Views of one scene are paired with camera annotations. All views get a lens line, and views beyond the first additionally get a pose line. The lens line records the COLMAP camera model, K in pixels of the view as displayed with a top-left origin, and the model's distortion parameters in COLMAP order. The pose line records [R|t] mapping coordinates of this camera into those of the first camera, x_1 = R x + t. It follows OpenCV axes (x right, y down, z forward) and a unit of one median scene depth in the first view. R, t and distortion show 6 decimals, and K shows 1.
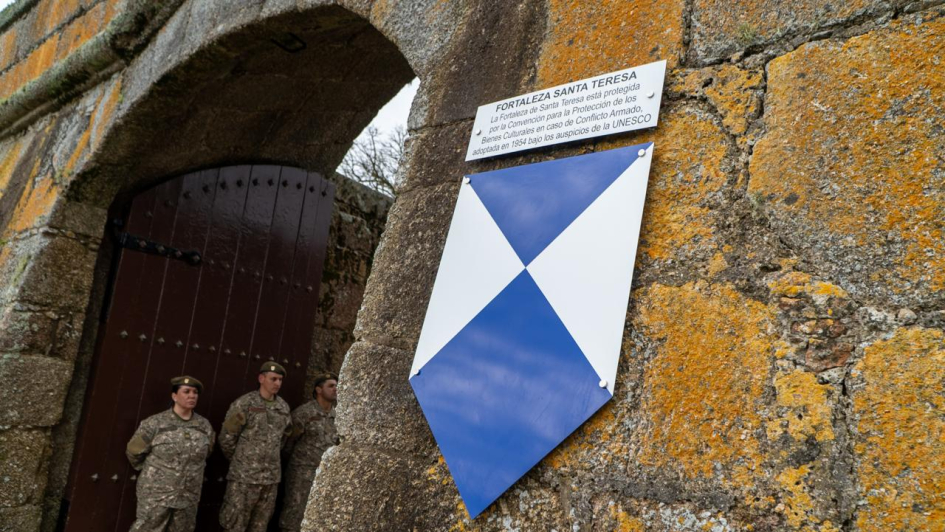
lens RADIAL K [[755.0, 0, 472.5], [0, 755.0, 266.0], [0, 0, 1]] dist [0.004657, 0.003869]
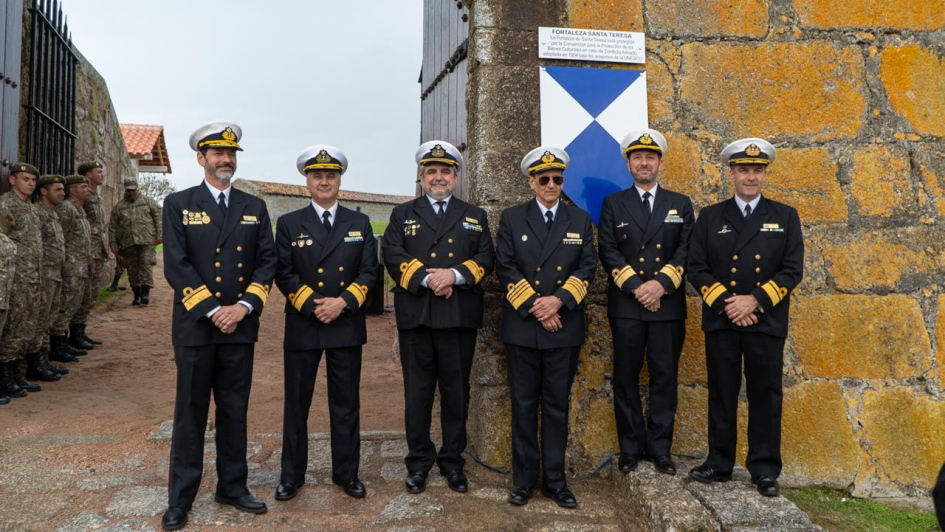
lens RADIAL K [[808.8, 0, 471.2], [0, 808.8, 249.3], [0, 0, 1]] dist [0.003136, 0.003615]
pose [[0.662851, -0.084309, 0.743990, -1.989976], [-0.091991, 0.976943, 0.192666, -0.049665], [-0.743079, -0.196149, 0.639812, -0.337552]]
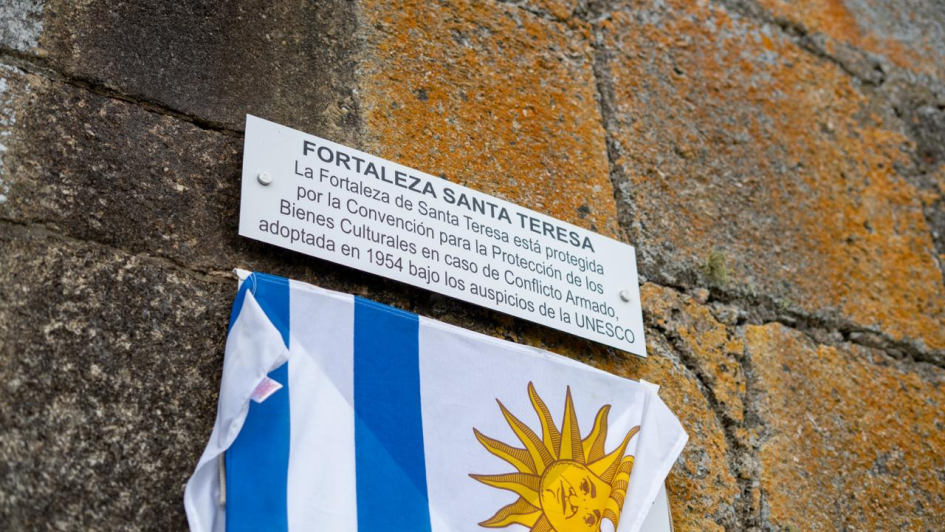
lens RADIAL K [[1393.7, 0, 472.5], [0, 1393.7, 266.0], [0, 0, 1]] dist [-0.024925, -0.044666]
pose [[0.269562, 0.317744, 0.909052, -0.759710], [-0.198701, 0.942034, -0.270351, 0.063524], [-0.942260, -0.107753, 0.317072, 0.752217]]
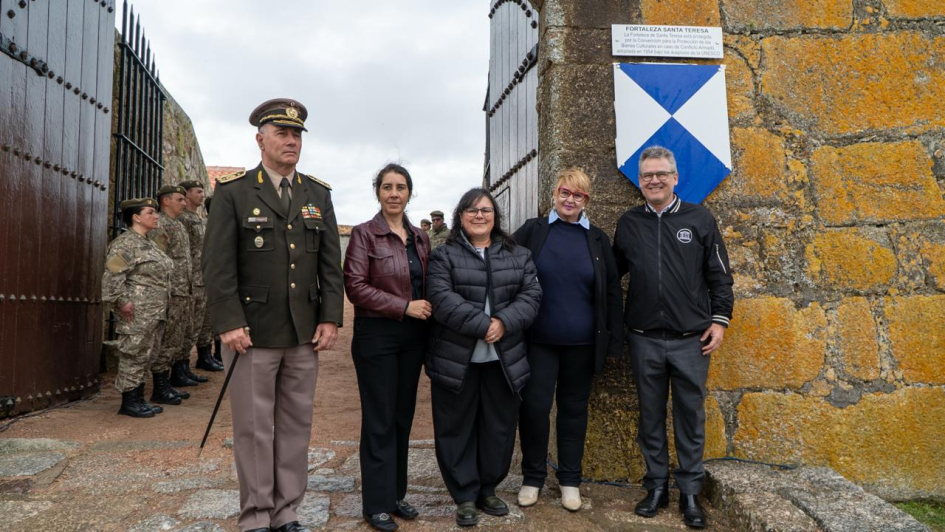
lens RADIAL K [[755.0, 0, 472.5], [0, 755.0, 266.0], [0, 0, 1]] dist [0.004657, 0.003869]
pose [[0.715246, -0.072240, 0.695129, -1.880242], [-0.067998, 0.982731, 0.172095, 0.091420], [-0.695557, -0.170358, 0.697982, -0.189373]]
